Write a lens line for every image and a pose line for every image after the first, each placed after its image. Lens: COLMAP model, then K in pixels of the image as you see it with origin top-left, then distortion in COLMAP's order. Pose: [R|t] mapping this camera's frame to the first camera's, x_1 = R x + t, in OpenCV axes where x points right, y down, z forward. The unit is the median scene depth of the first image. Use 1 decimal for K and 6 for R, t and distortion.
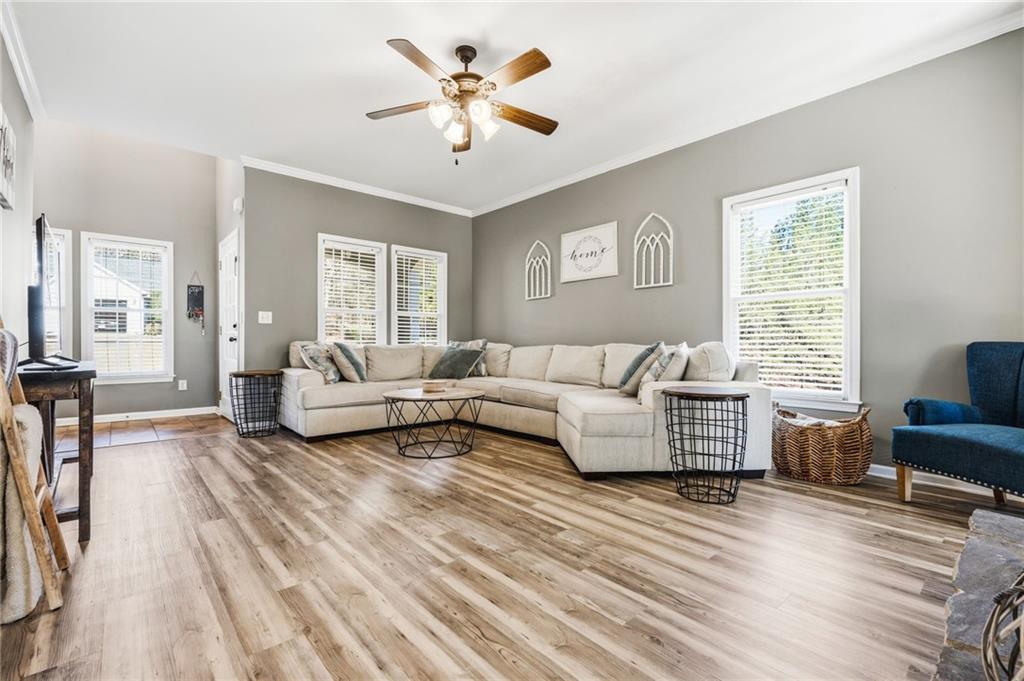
lens RADIAL K [[466.1, 0, 517.6], [0, 466.1, 344.4], [0, 0, 1]] dist [0.001399, 0.000421]
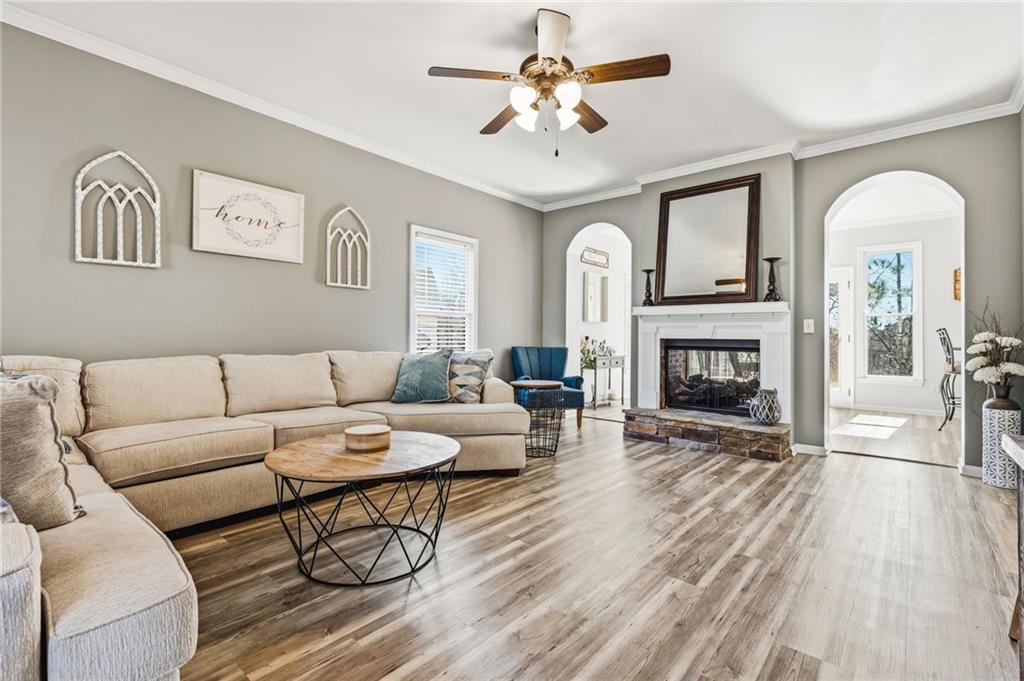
lens RADIAL K [[475.4, 0, 512.0], [0, 475.4, 340.5], [0, 0, 1]] dist [-0.026882, -0.000095]
pose [[-0.148046, 0.002375, 0.988978, -0.914444], [-0.002435, 0.999993, -0.002766, -0.024803], [-0.988978, -0.002818, -0.148039, 1.120541]]
